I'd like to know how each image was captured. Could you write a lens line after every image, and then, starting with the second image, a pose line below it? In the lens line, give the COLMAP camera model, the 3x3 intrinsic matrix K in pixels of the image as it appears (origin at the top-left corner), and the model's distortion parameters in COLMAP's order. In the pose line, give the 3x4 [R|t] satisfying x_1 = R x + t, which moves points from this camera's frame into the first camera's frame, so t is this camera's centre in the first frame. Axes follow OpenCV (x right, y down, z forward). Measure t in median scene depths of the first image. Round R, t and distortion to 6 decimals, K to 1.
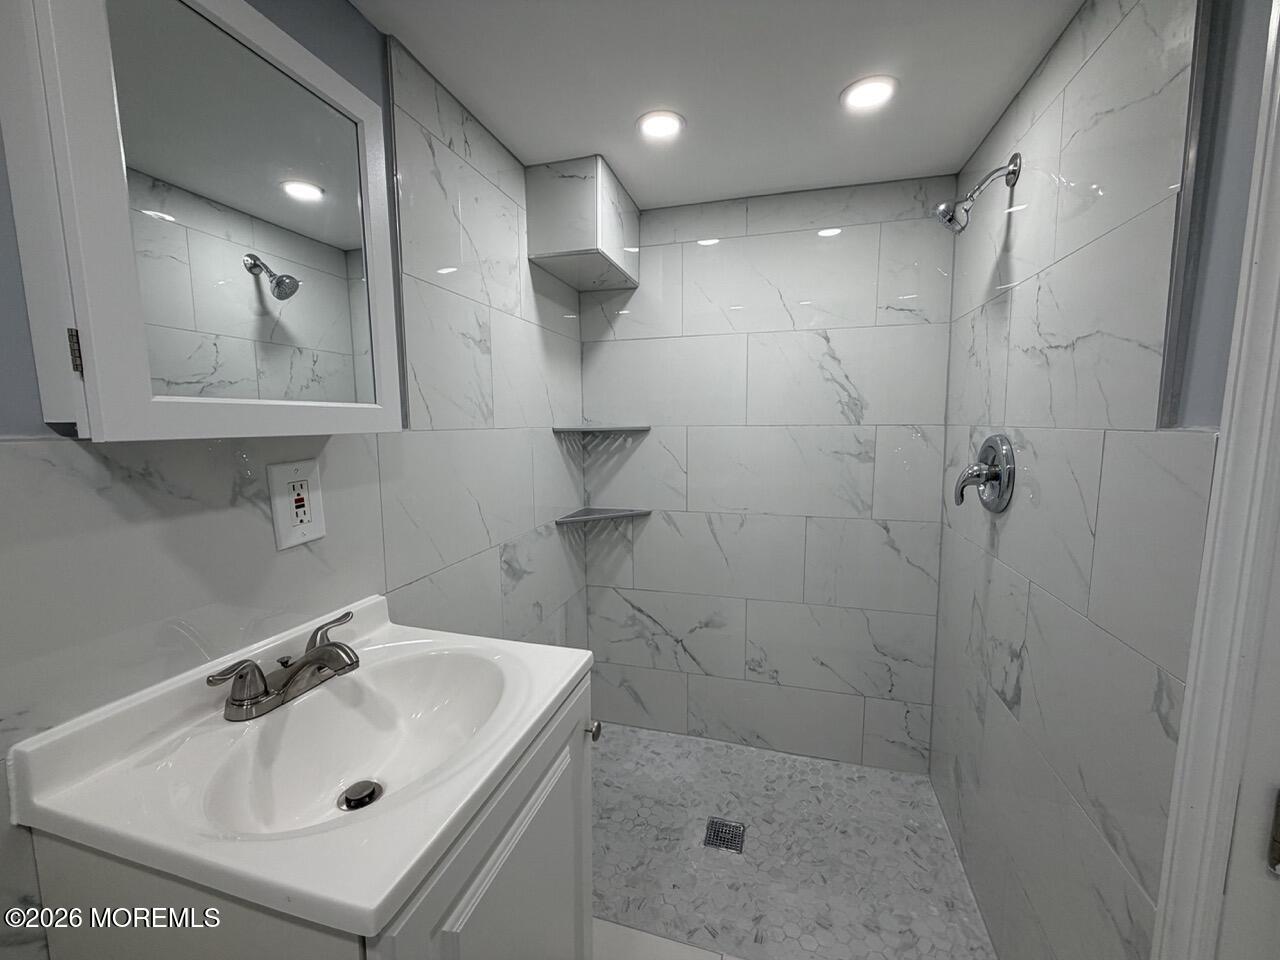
lens RADIAL K [[511.6, 0, 634.7], [0, 511.6, 479.7], [0, 0, 1]] dist [0.001552, -0.000194]
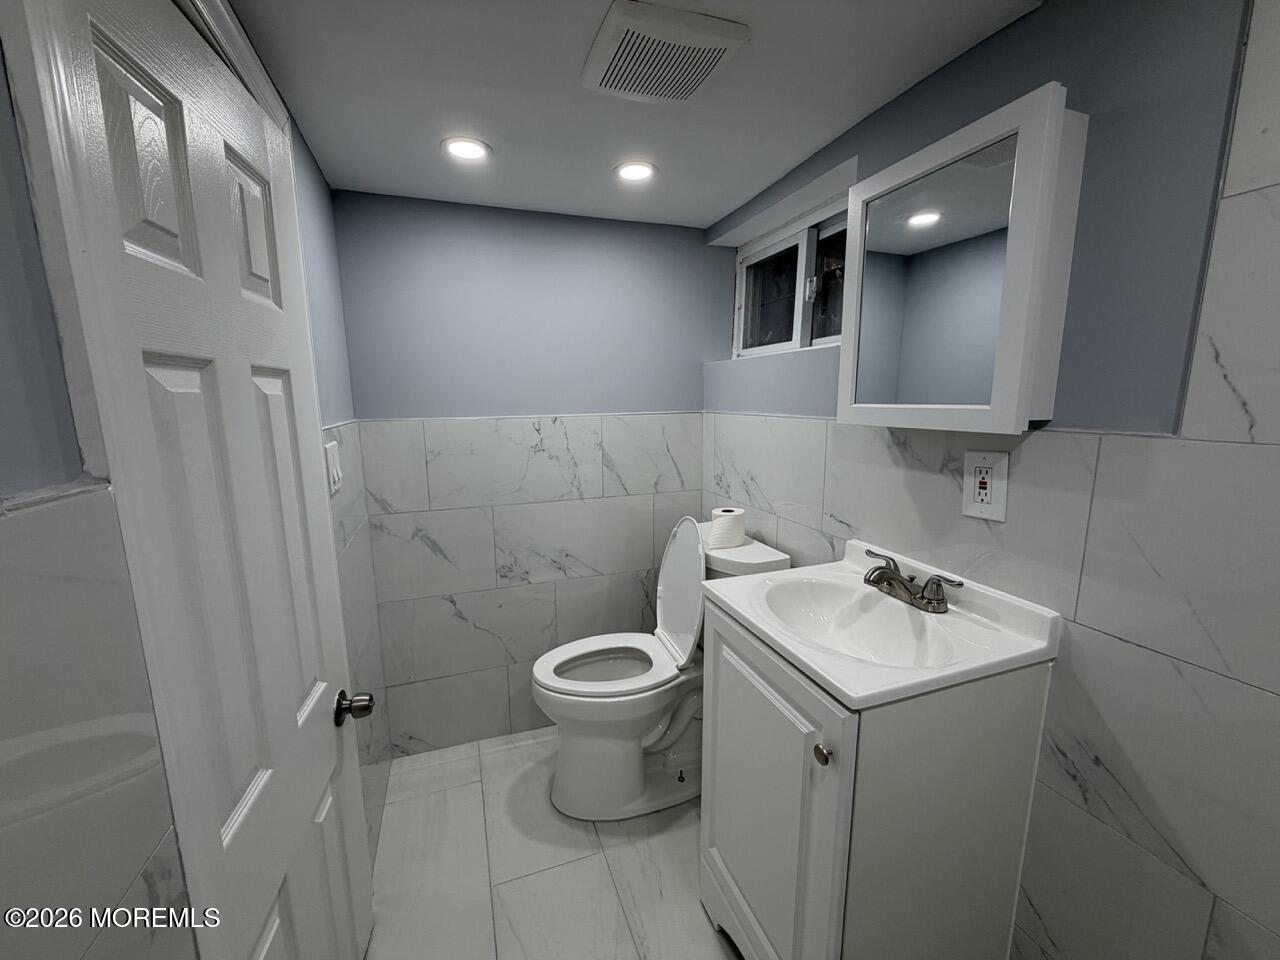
lens RADIAL K [[511.6, 0, 635.2], [0, 511.6, 482.1], [0, 0, 1]] dist [0.001552, -0.000194]
pose [[-0.803336, 0.116927, -0.583935, 0.727788], [-0.048048, 0.964613, 0.259256, -0.239631], [0.593585, 0.236326, -0.769290, 1.452335]]
